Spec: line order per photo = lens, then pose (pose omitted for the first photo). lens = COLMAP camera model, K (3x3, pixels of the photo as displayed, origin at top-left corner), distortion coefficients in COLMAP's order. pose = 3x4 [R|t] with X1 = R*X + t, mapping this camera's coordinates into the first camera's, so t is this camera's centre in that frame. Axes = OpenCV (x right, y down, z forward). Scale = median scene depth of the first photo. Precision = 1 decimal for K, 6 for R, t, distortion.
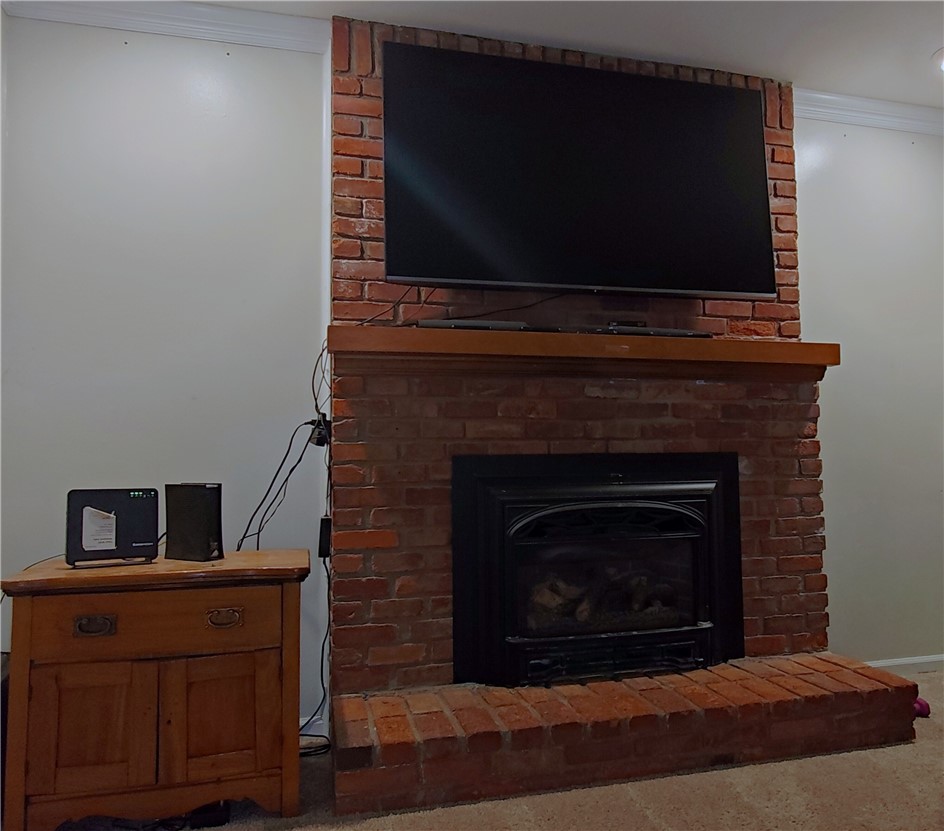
lens RADIAL K [[737.9, 0, 473.7], [0, 737.9, 417.7], [0, 0, 1]] dist [0.031559, -0.003860]
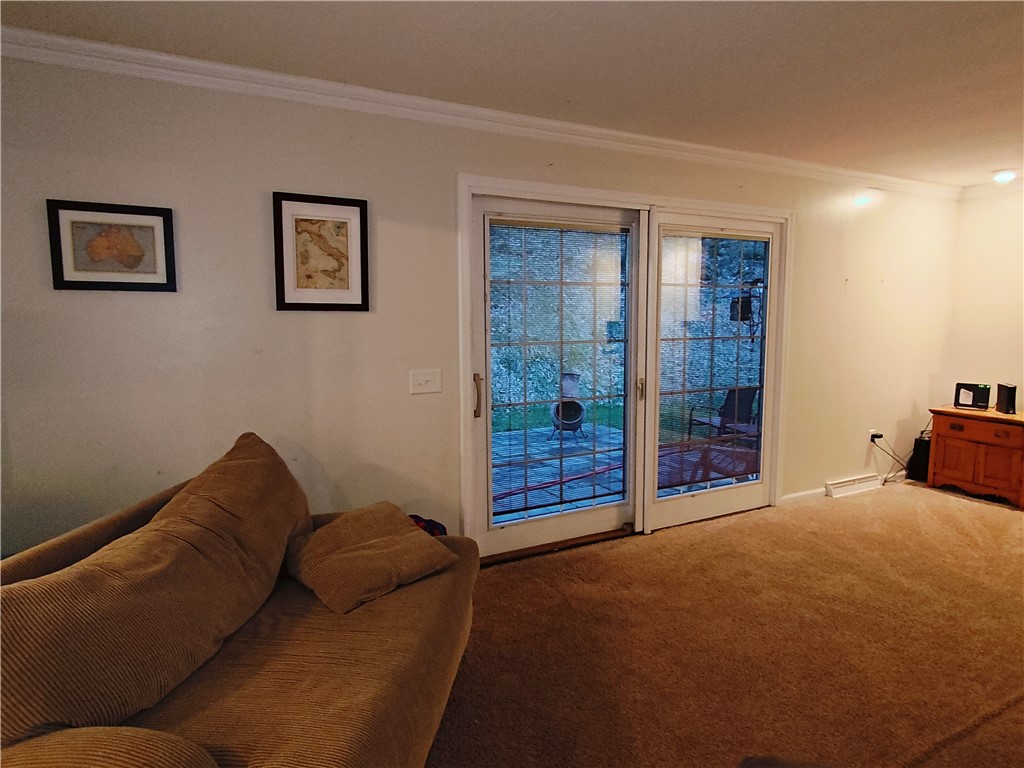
lens RADIAL K [[615.9, 0, 504.5], [0, 615.9, 391.0], [0, 0, 1]] dist [0.002756, 0.000209]
pose [[0.124194, 0.134793, -0.983060, 1.410220], [0.085724, 0.985568, 0.145967, -0.327050], [0.988548, -0.102400, 0.110847, -0.912960]]
